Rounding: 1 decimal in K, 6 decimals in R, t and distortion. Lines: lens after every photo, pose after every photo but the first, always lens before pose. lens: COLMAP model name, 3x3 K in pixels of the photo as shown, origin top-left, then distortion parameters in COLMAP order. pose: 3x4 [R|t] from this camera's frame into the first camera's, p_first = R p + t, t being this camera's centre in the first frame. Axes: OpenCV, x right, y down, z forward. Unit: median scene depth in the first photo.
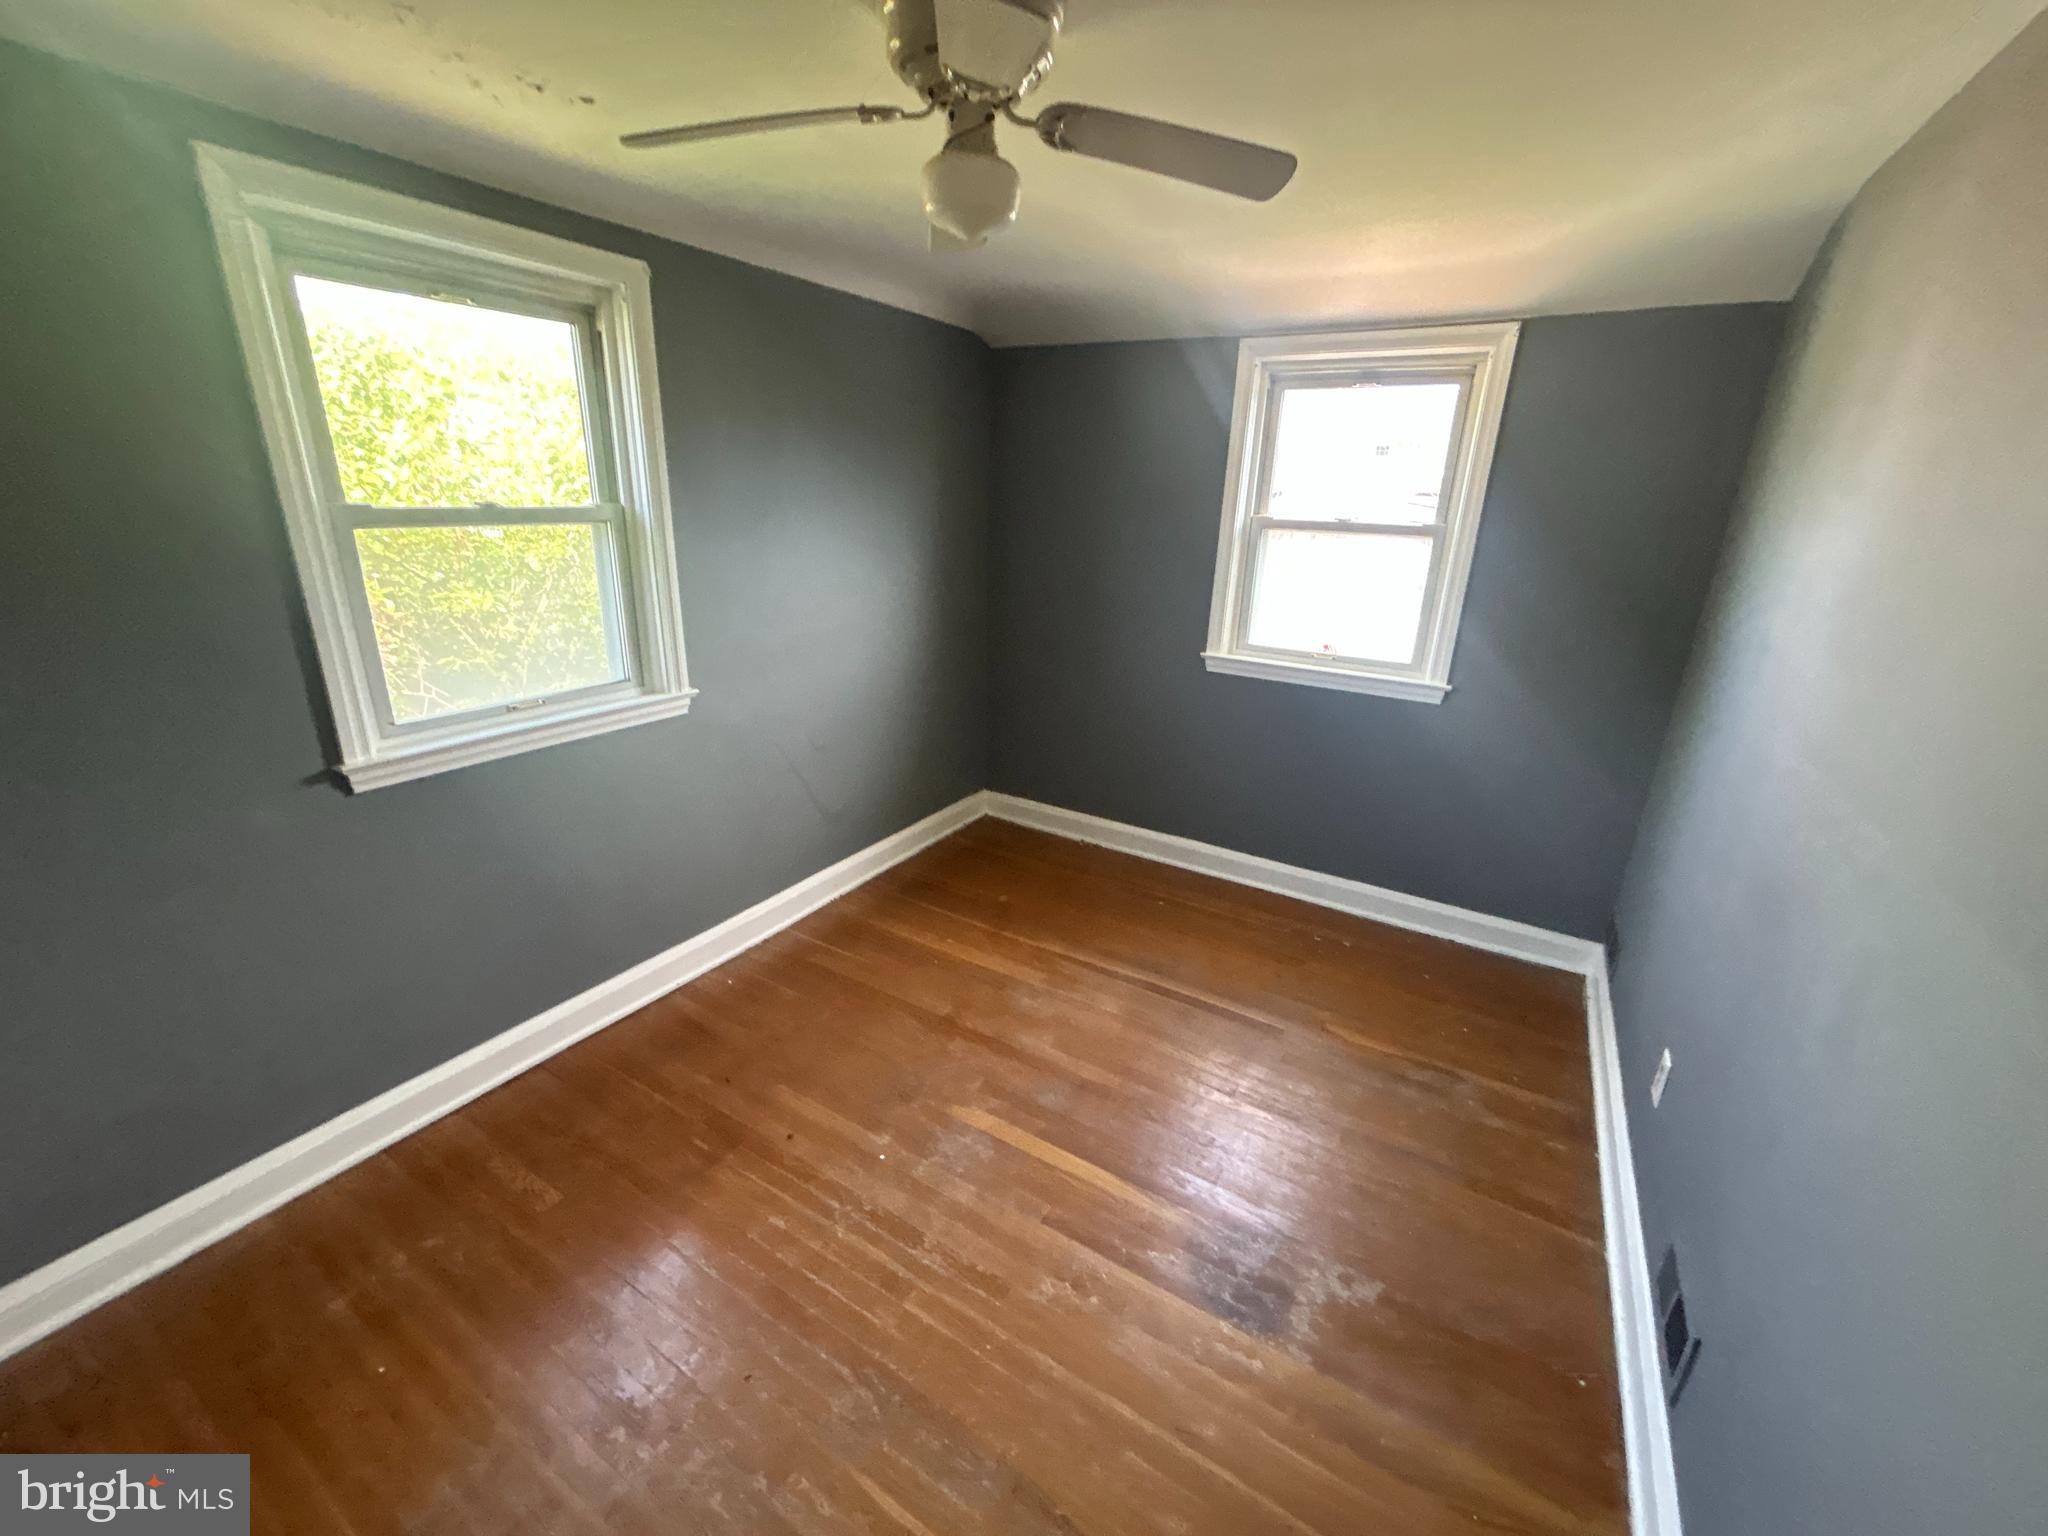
lens RADIAL K [[825.6, 0, 1024.0], [0, 825.6, 768.0], [0, 0, 1]] dist [-0.000890, -0.000098]
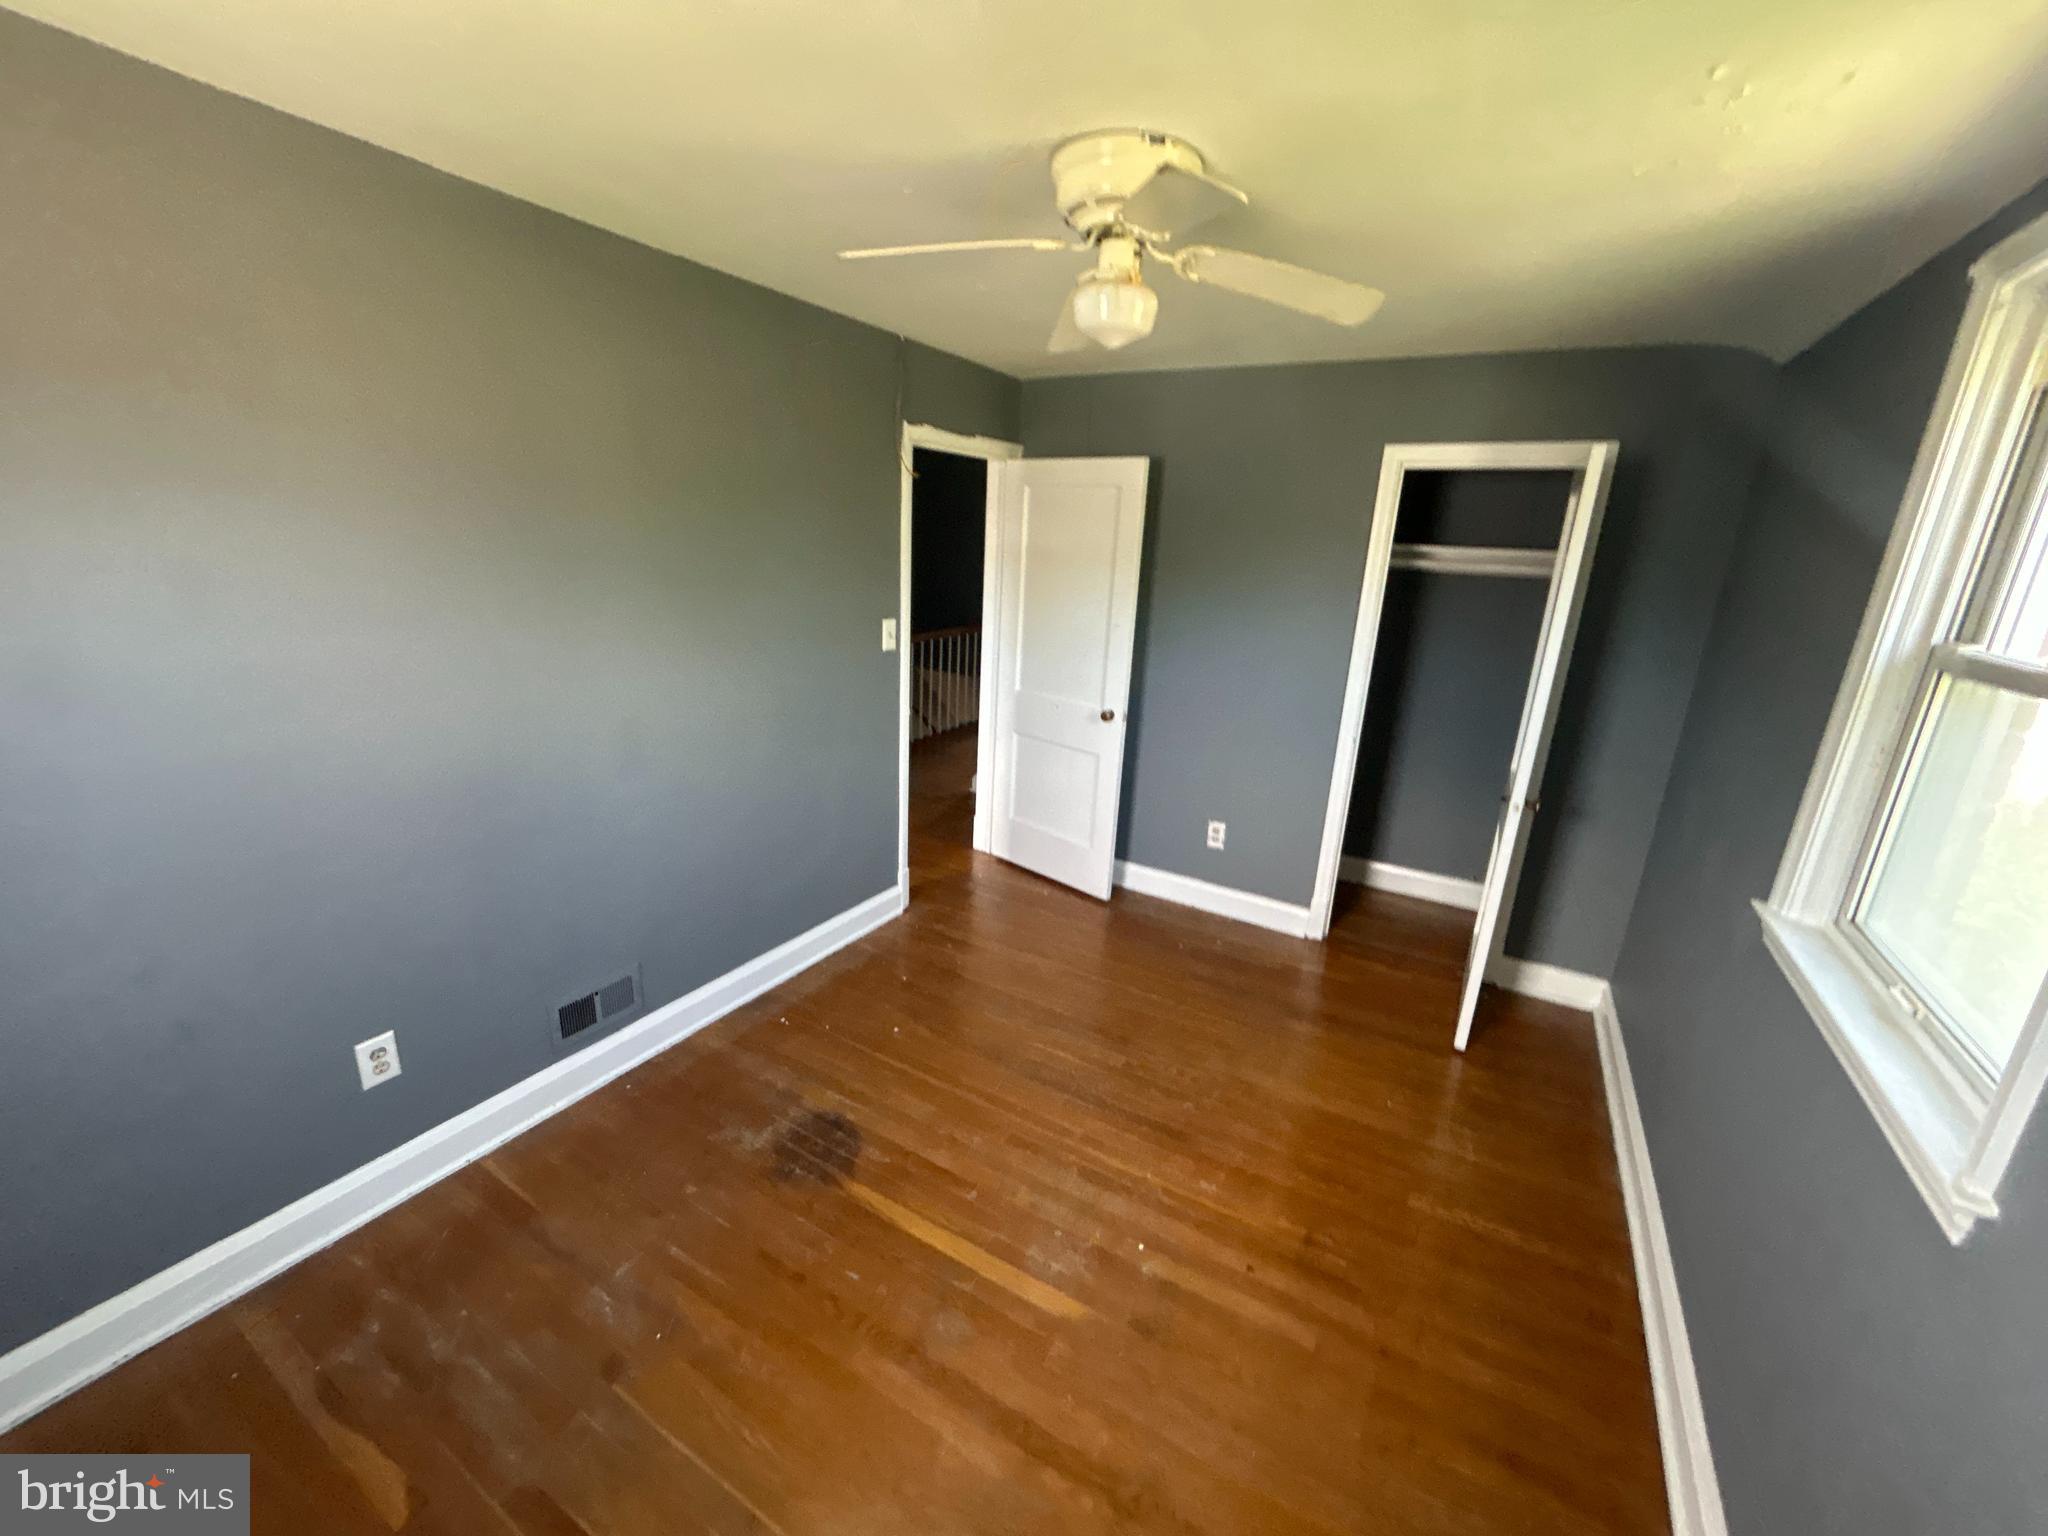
lens RADIAL K [[825.6, 0, 1024.0], [0, 825.6, 768.0], [0, 0, 1]] dist [-0.000890, -0.000098]
pose [[-0.997153, -0.063948, -0.039948, 0.039616], [-0.075285, 0.815054, 0.574473, -0.566895], [-0.004177, 0.575845, -0.817548, 1.608532]]
